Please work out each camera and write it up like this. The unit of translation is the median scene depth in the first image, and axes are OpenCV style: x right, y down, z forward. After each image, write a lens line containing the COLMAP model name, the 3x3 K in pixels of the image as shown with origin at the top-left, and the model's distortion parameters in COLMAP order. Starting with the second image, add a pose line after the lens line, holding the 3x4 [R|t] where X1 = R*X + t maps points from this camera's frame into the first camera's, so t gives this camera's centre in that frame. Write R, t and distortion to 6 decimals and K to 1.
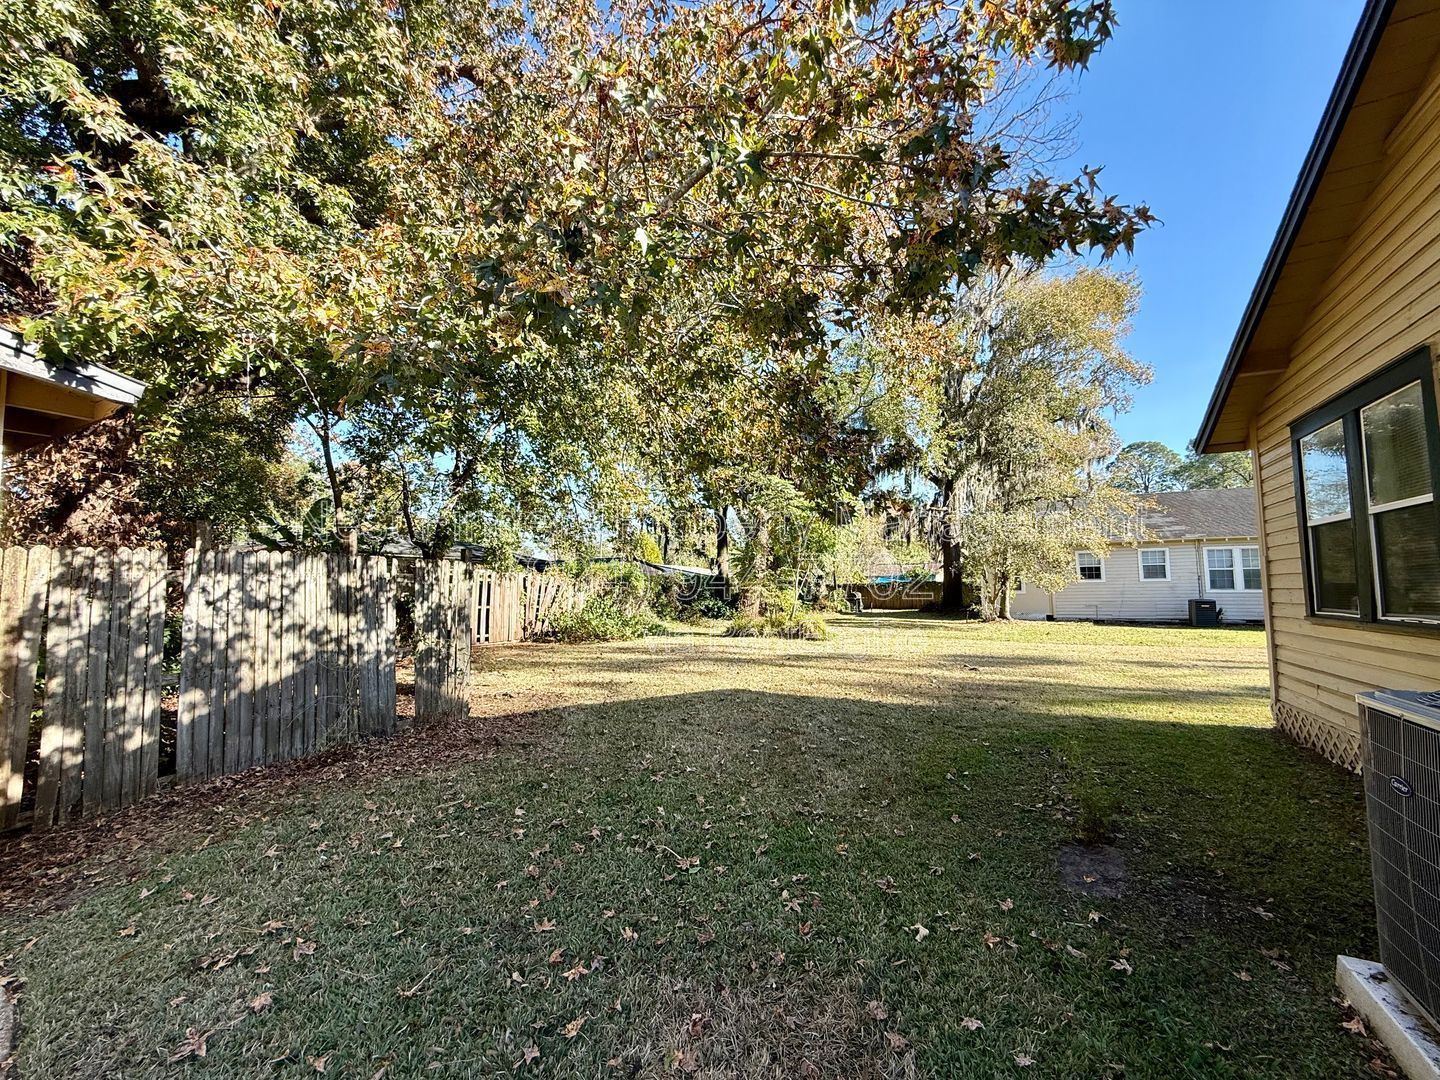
lens RADIAL K [[576.4, 0, 709.1], [0, 576.4, 532.7], [0, 0, 1]] dist [0.001915, -0.000333]
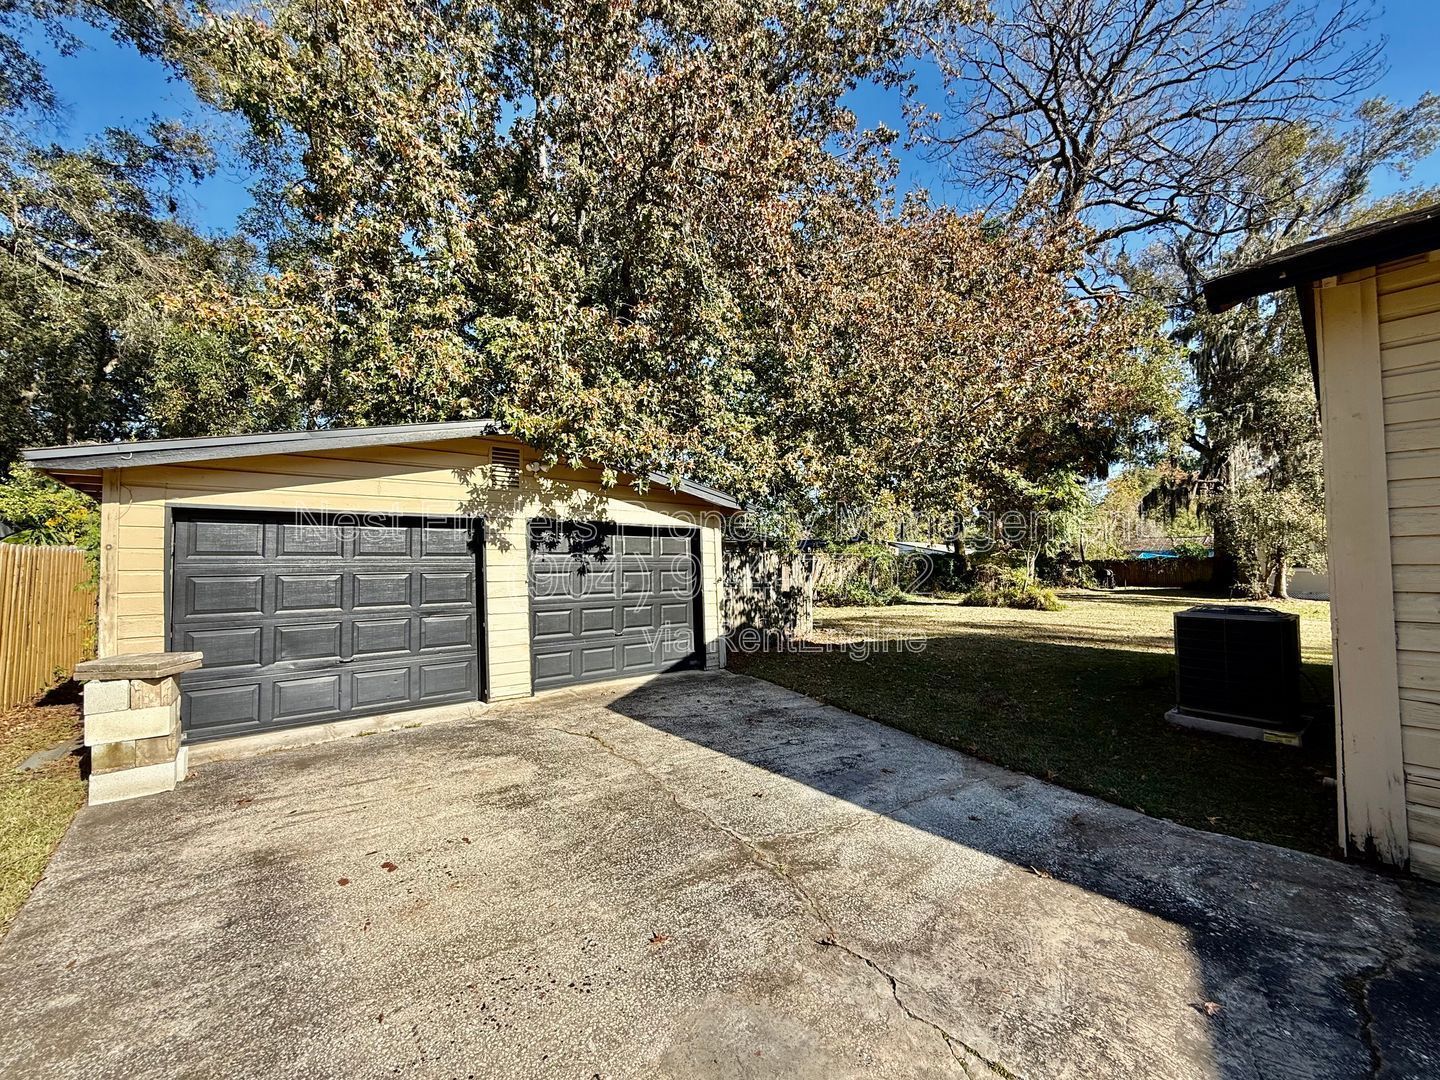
lens RADIAL K [[576.4, 0, 709.1], [0, 576.4, 532.7], [0, 0, 1]] dist [0.001915, -0.000333]
pose [[0.926439, -0.020560, -0.375883, -0.006987], [0.036997, 0.998646, 0.036562, -0.044796], [0.374623, -0.047778, 0.925945, -0.375222]]
